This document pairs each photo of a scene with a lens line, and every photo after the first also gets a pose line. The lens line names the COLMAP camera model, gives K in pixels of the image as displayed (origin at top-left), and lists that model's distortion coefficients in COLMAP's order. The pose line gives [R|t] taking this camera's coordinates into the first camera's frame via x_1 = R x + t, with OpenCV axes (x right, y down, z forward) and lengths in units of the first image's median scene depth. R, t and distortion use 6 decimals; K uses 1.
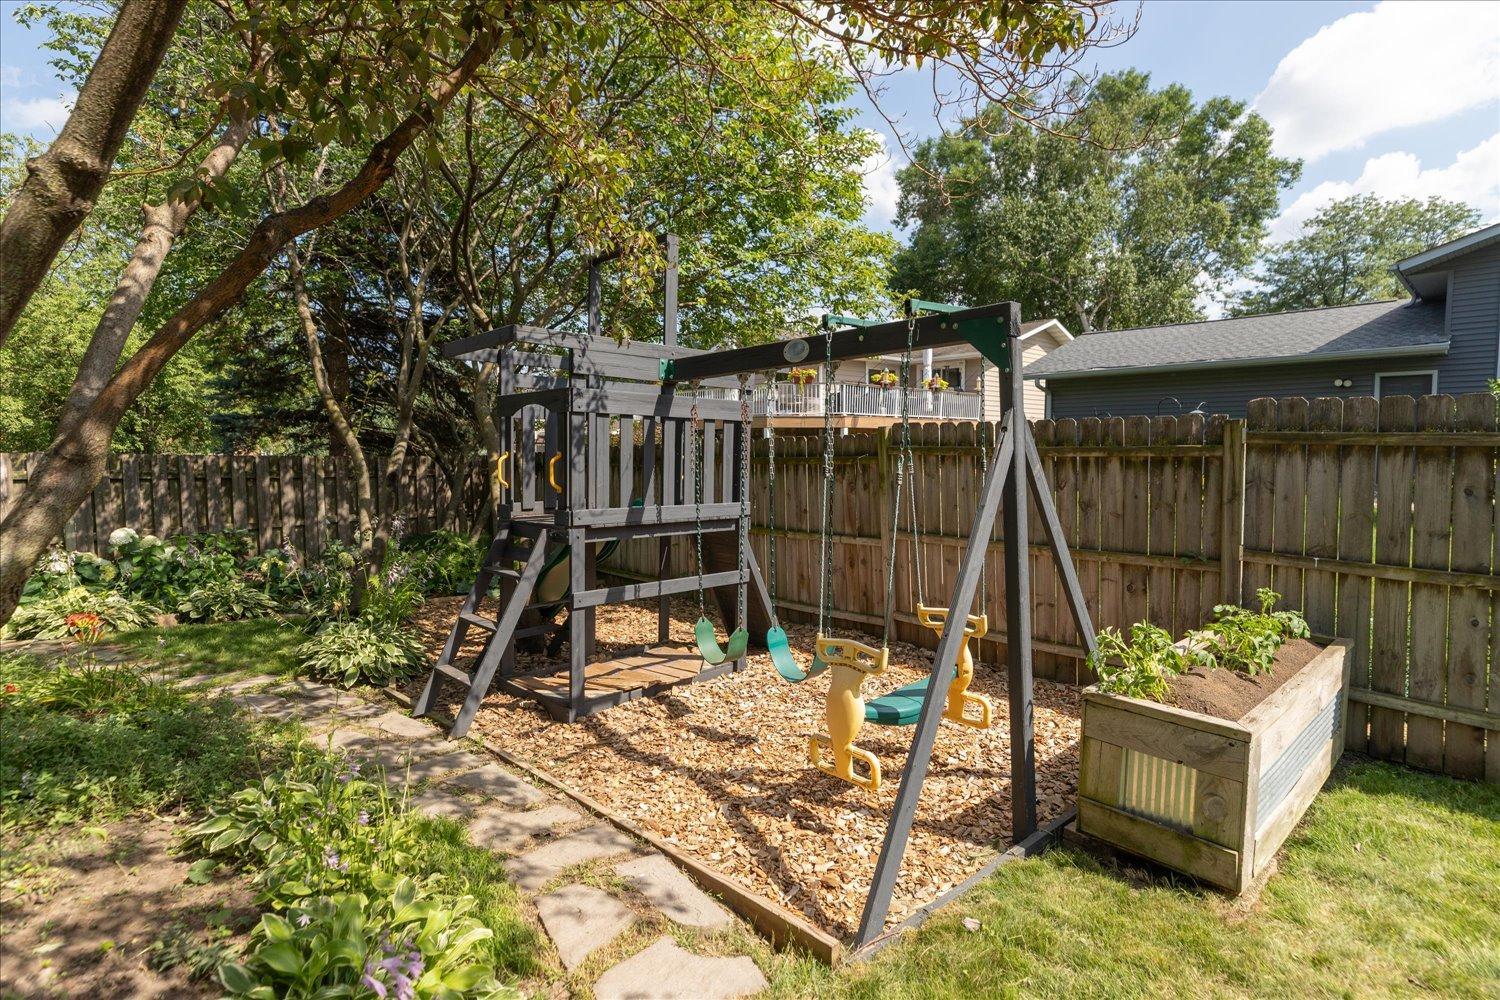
lens RADIAL K [[744.2, 0, 776.1], [0, 744.2, 507.9], [0, 0, 1]] dist [-0.001511, -0.000371]
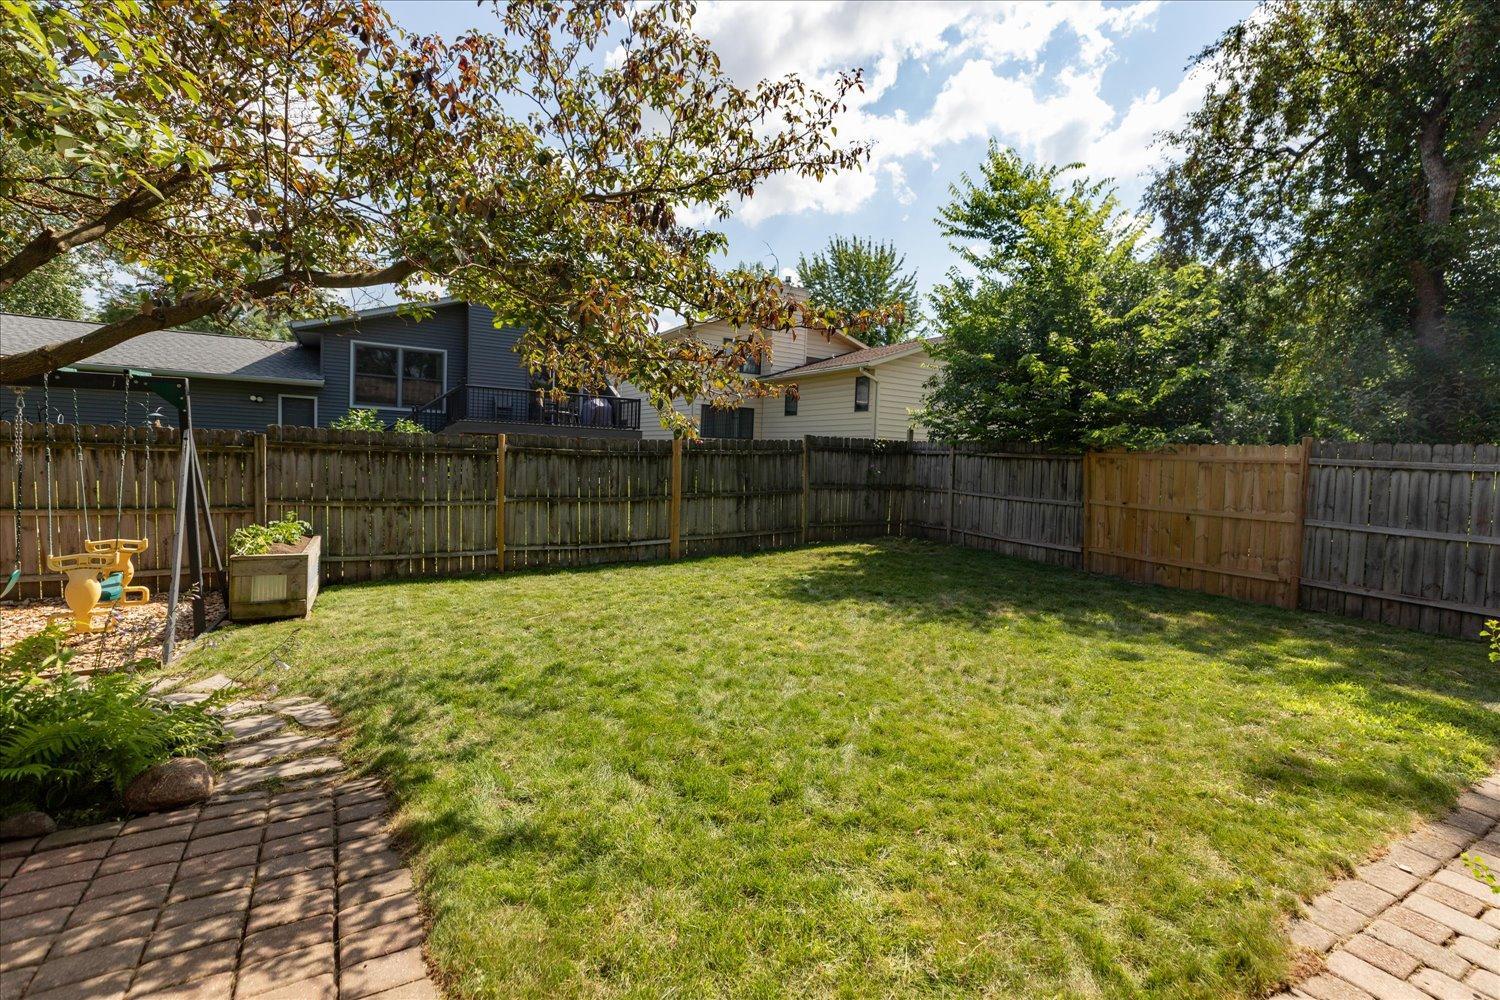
lens RADIAL K [[675.2, 0, 749.6], [0, 675.2, 472.9], [0, 0, 1]] dist [-0.002263, 0.000023]
pose [[0.252994, -0.010629, 0.967409, -0.310215], [0.045066, 0.998984, -0.000809, 0.017409], [-0.966418, 0.043802, 0.253216, -0.279396]]
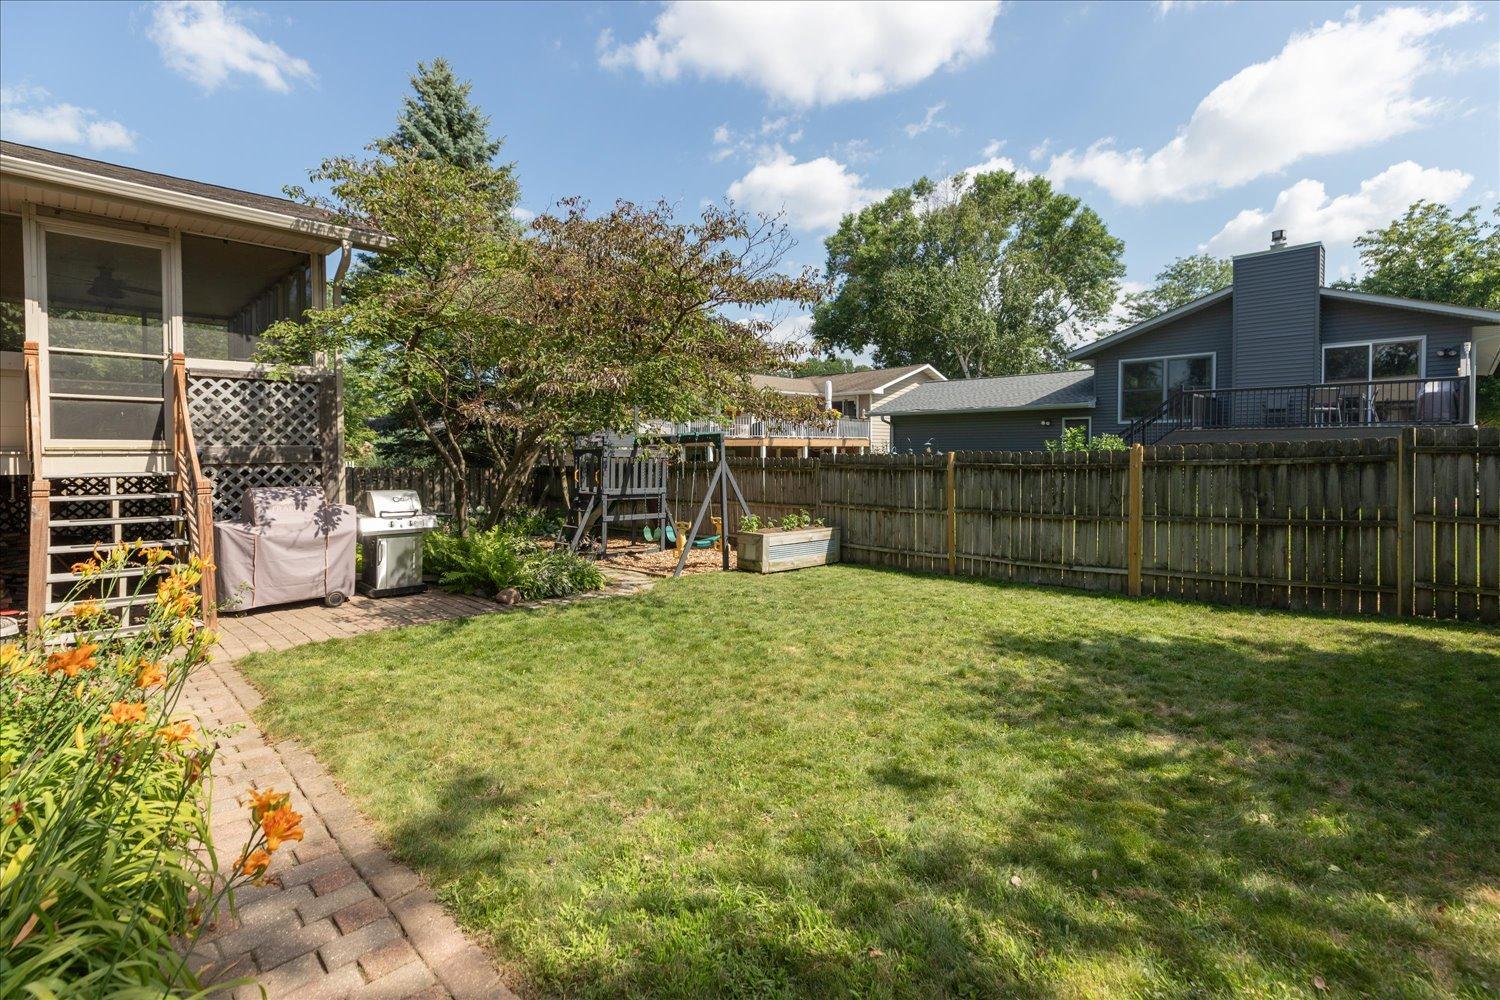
lens RADIAL K [[675.2, 0, 749.6], [0, 675.2, 472.9], [0, 0, 1]] dist [-0.002263, 0.000023]
pose [[0.999931, 0.000133, 0.011772, 0.114793], [0.000503, 0.998542, -0.053984, 0.033693], [-0.011762, 0.053986, 0.998472, -0.693924]]
